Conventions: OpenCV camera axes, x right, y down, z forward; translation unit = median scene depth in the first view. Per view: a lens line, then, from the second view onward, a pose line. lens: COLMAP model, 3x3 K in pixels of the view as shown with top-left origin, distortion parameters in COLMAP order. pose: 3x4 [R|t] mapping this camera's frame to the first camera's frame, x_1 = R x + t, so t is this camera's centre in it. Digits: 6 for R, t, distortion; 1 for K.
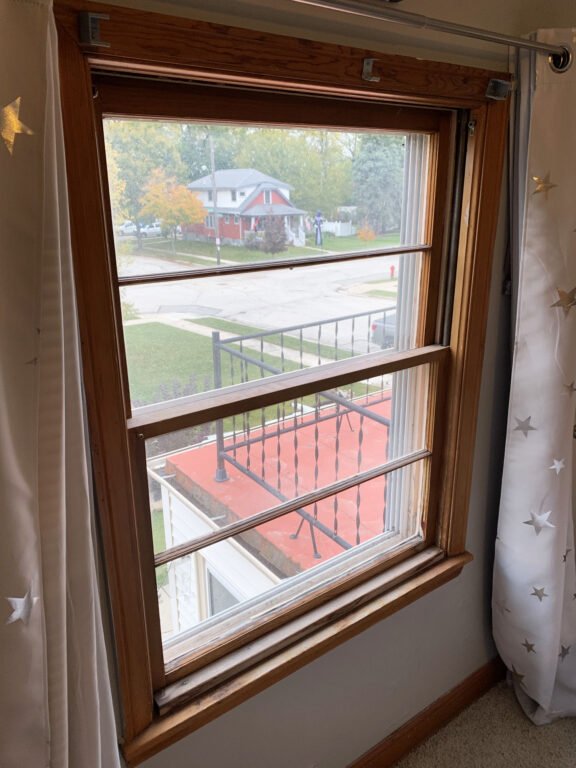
lens RADIAL K [[592.1, 0, 292.7], [0, 592.1, 381.2], [0, 0, 1]] dist [0.047699, -0.025511]
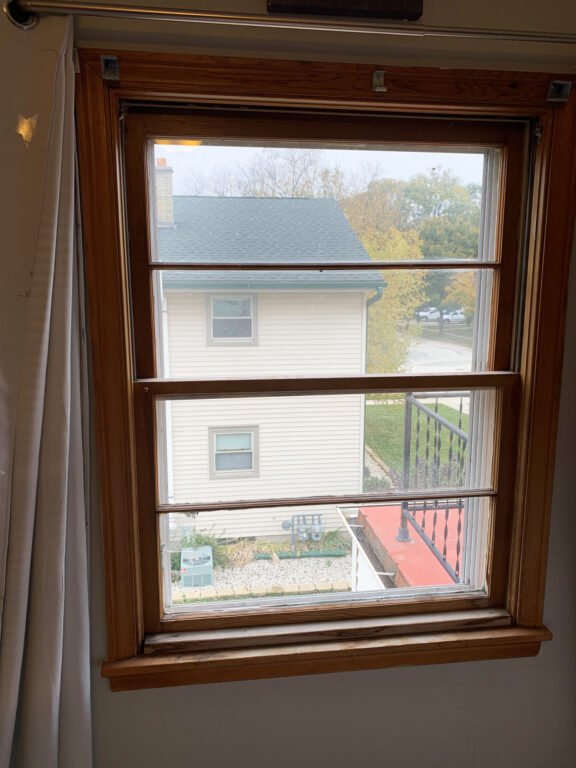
lens RADIAL K [[592.1, 0, 285.8], [0, 592.1, 379.0], [0, 0, 1]] dist [0.047699, -0.025511]
pose [[0.874640, 0.093855, -0.475600, 0.298323], [-0.161344, 0.981506, -0.103024, 0.078595], [0.457135, 0.166844, 0.873608, 0.038553]]
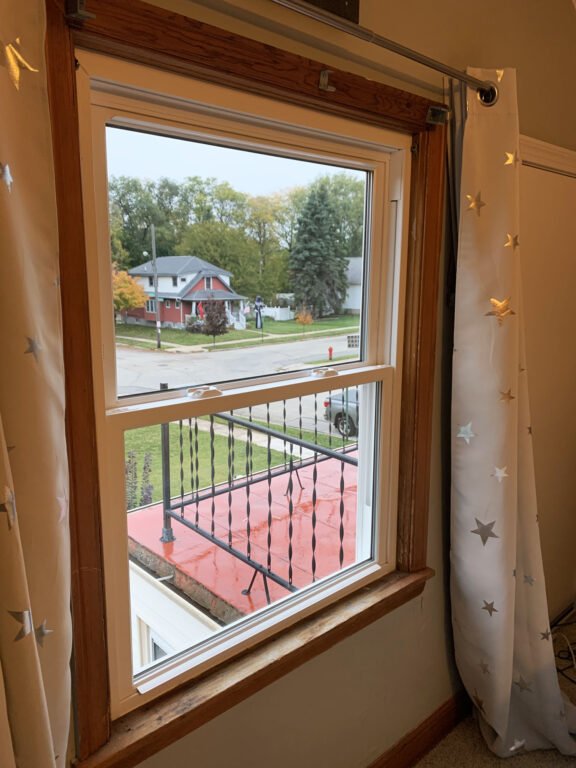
lens RADIAL K [[592.1, 0, 293.3], [0, 592.1, 381.2], [0, 0, 1]] dist [0.047699, -0.025511]
pose [[0.994880, -0.009909, 0.100578, -0.026094], [0.023761, 0.990220, -0.137476, 0.097694], [-0.098232, 0.139162, 0.985385, -0.002707]]
